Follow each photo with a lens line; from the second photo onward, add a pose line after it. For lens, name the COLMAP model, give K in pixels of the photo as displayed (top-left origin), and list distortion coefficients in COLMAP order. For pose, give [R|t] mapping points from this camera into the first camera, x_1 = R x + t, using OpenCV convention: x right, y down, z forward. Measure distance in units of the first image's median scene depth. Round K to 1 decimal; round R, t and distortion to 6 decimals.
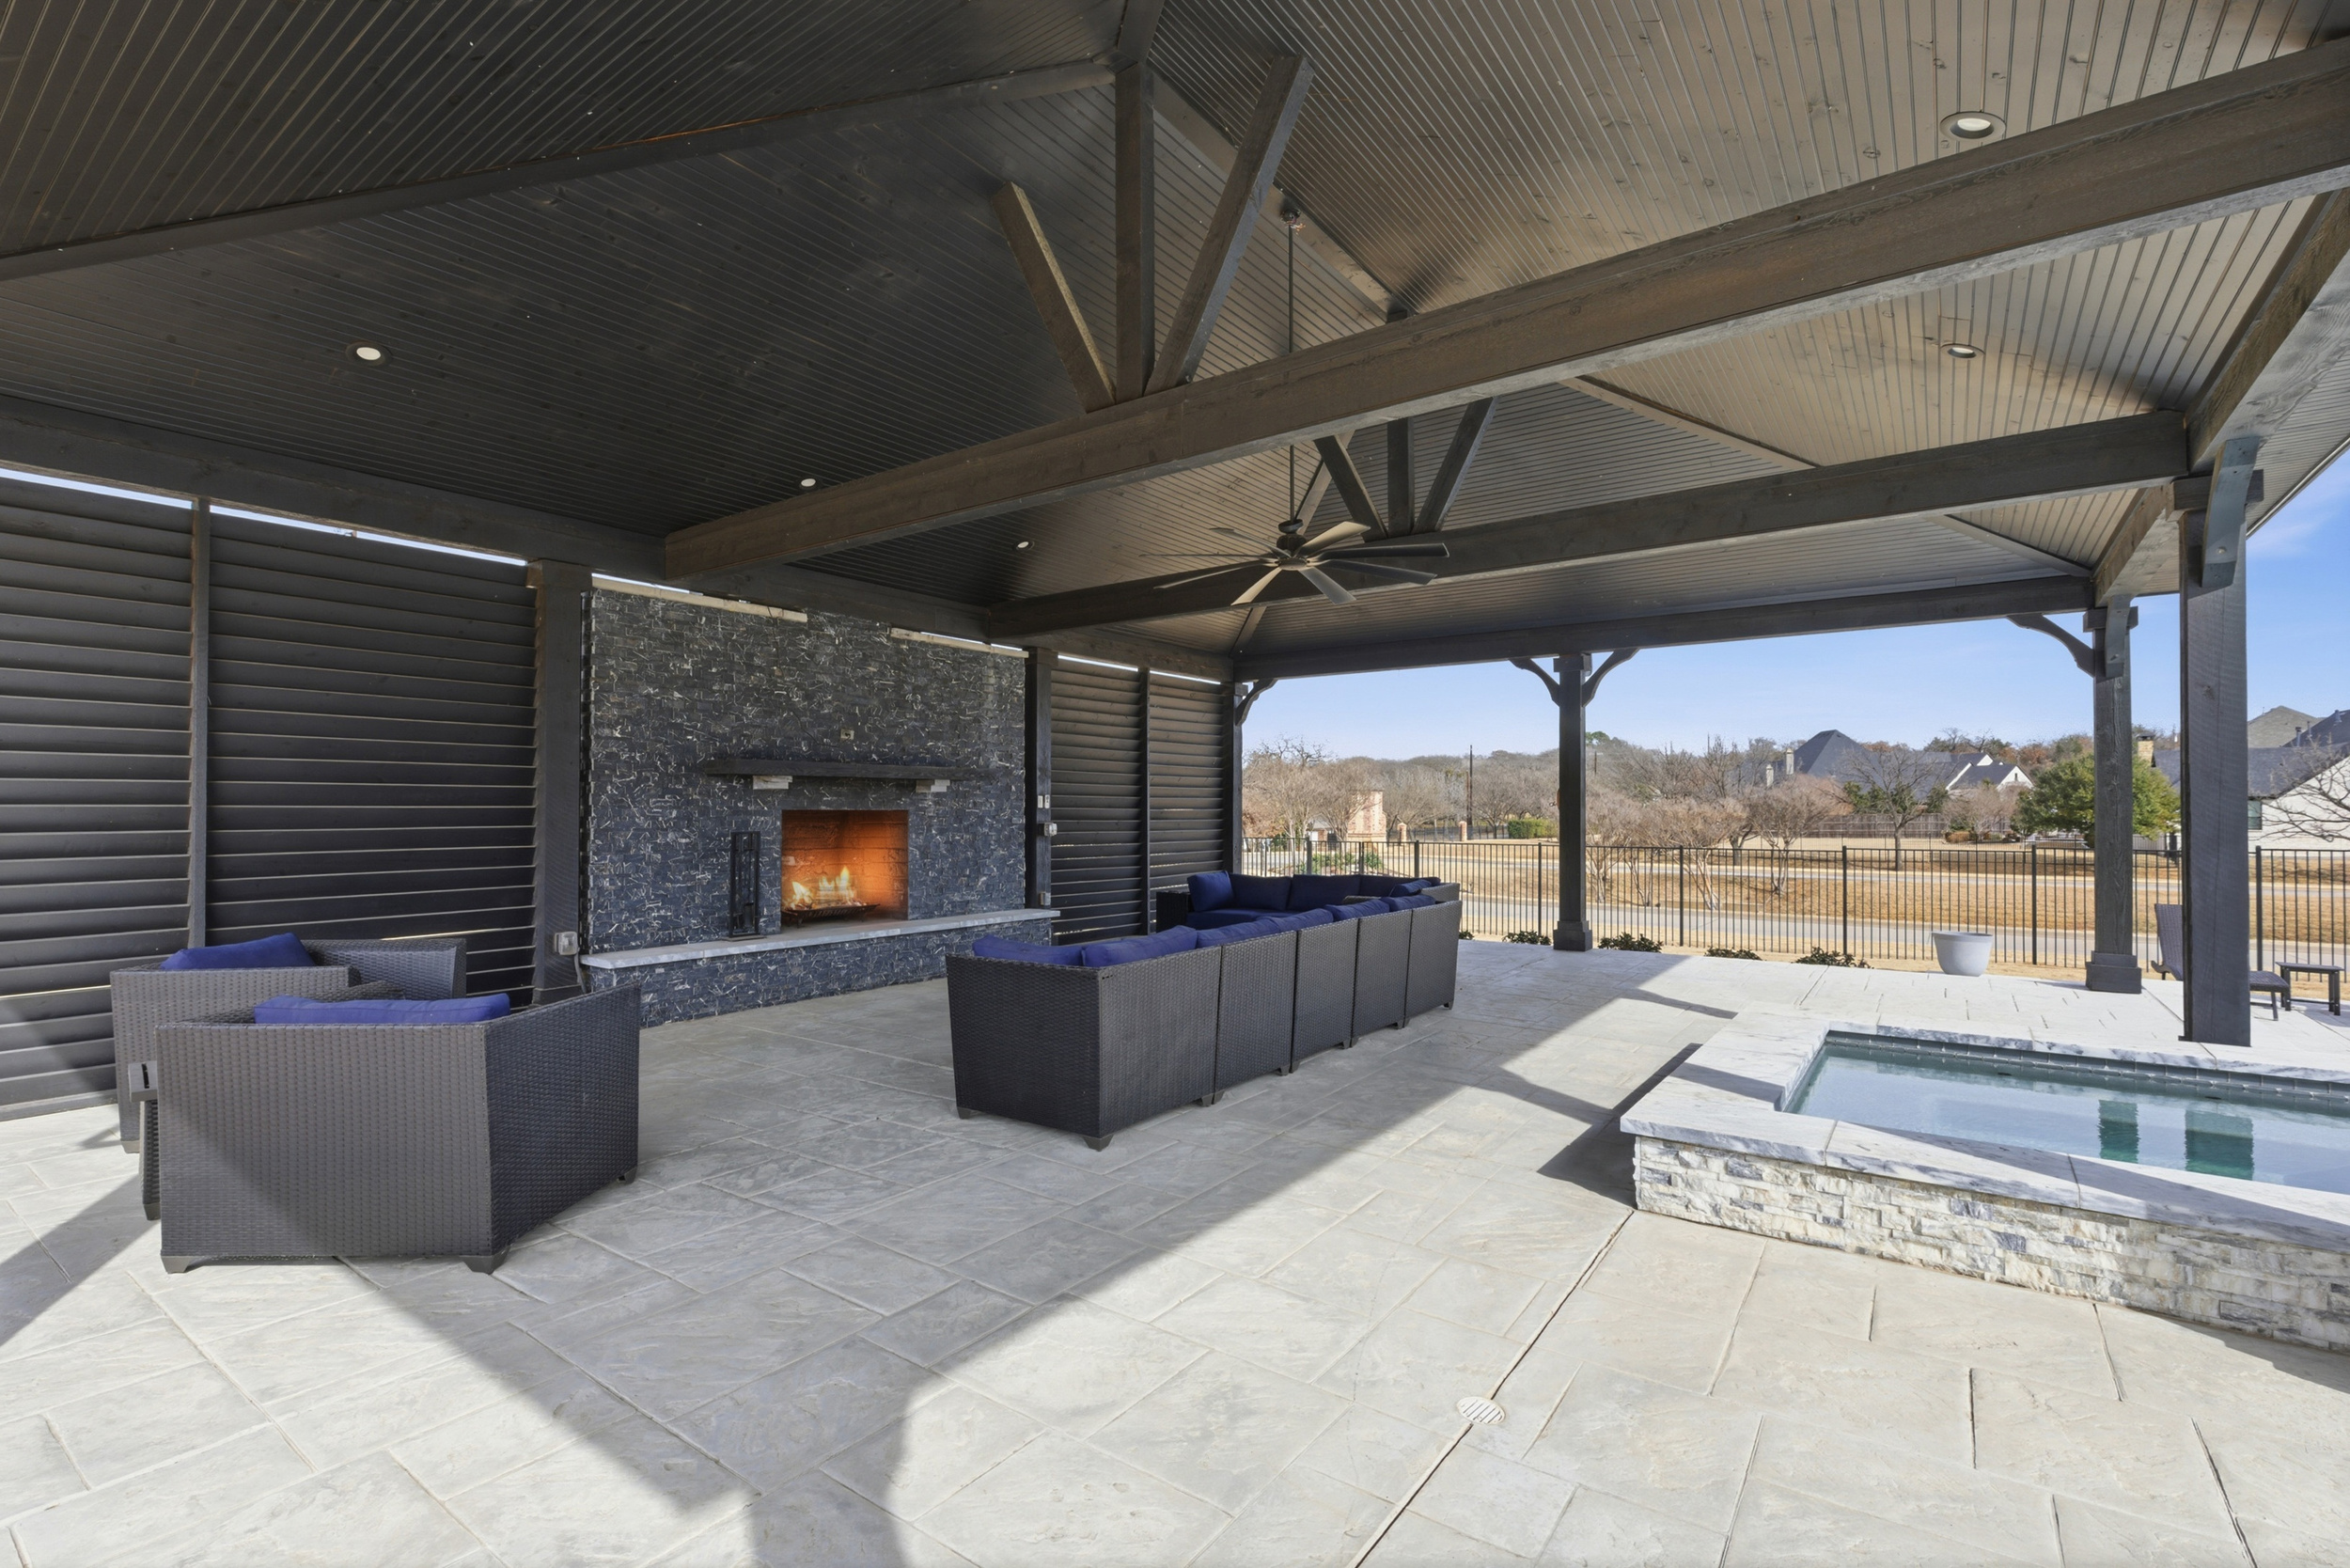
lens RADIAL K [[1065.9, 0, 1177.8], [0, 1065.9, 798.1], [0, 0, 1]] dist [-0.002121, 0.001291]
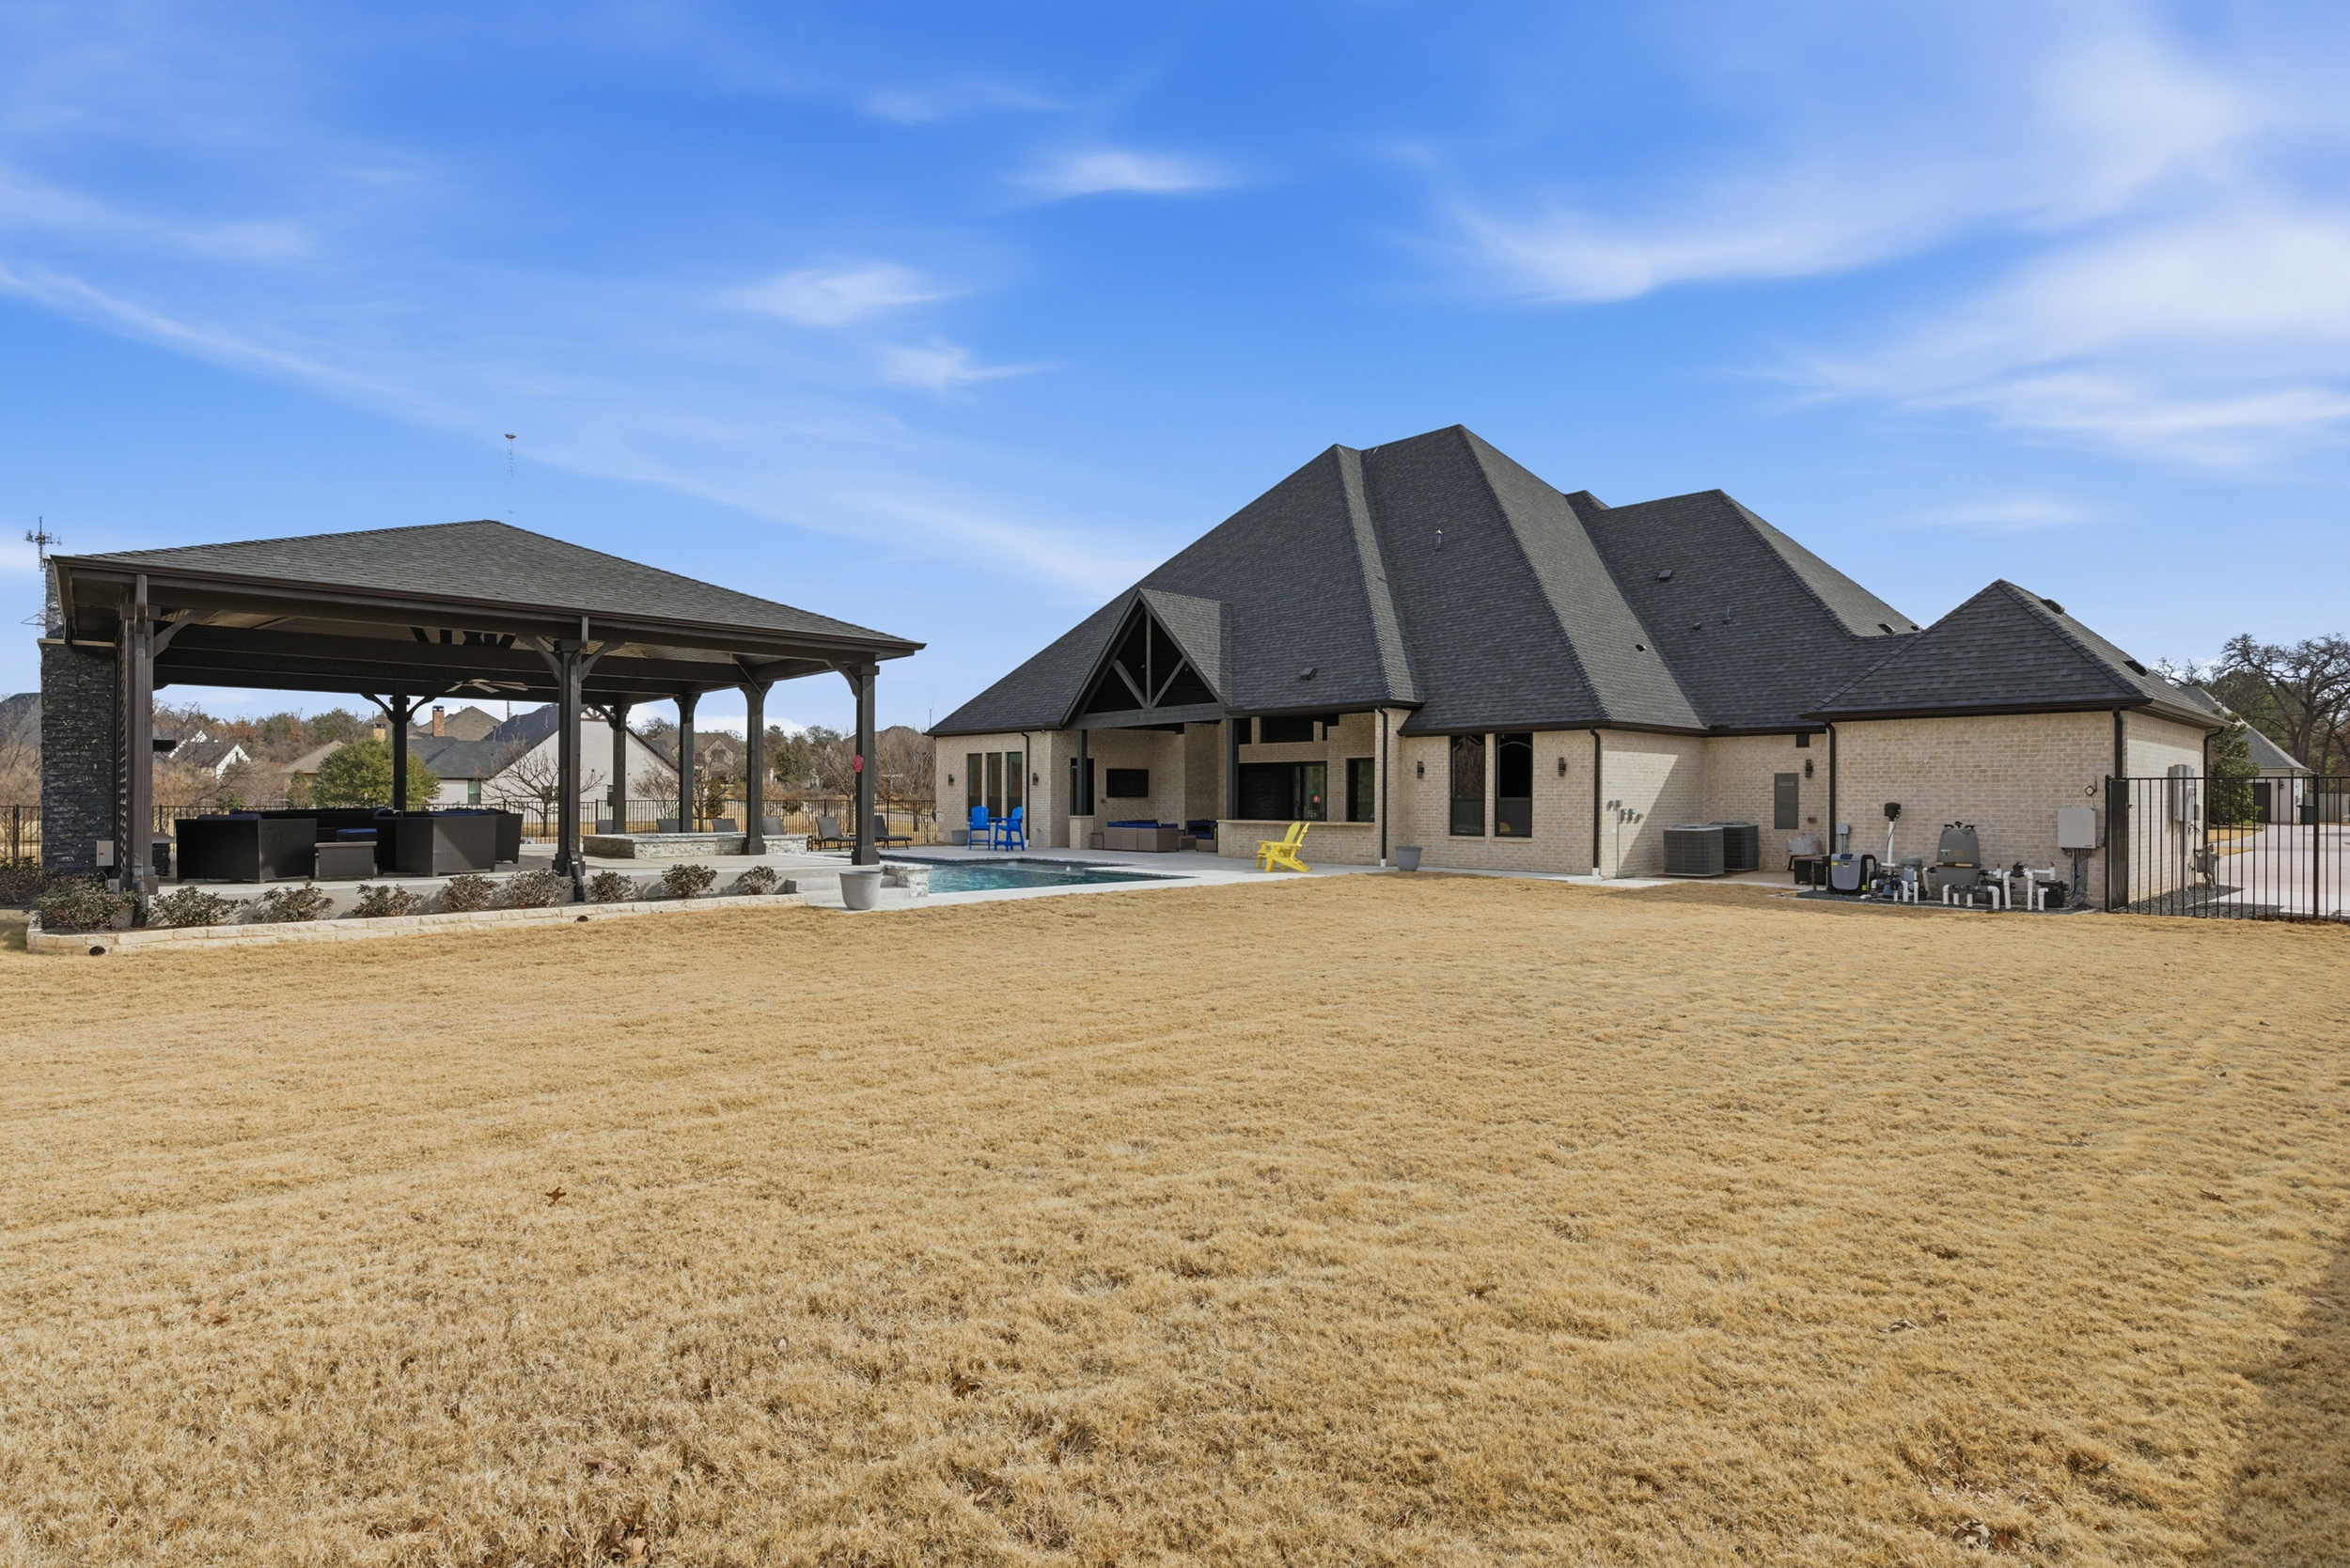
lens RADIAL K [[1152.0, 0, 1184.6], [0, 1152.0, 789.1], [0, 0, 1]] dist [-0.000355, -0.000018]
pose [[0.195578, 0.002472, 0.980685, -0.193981], [-0.011409, 0.999935, -0.000245, 0.002786], [-0.980622, -0.011141, 0.195594, -0.112682]]
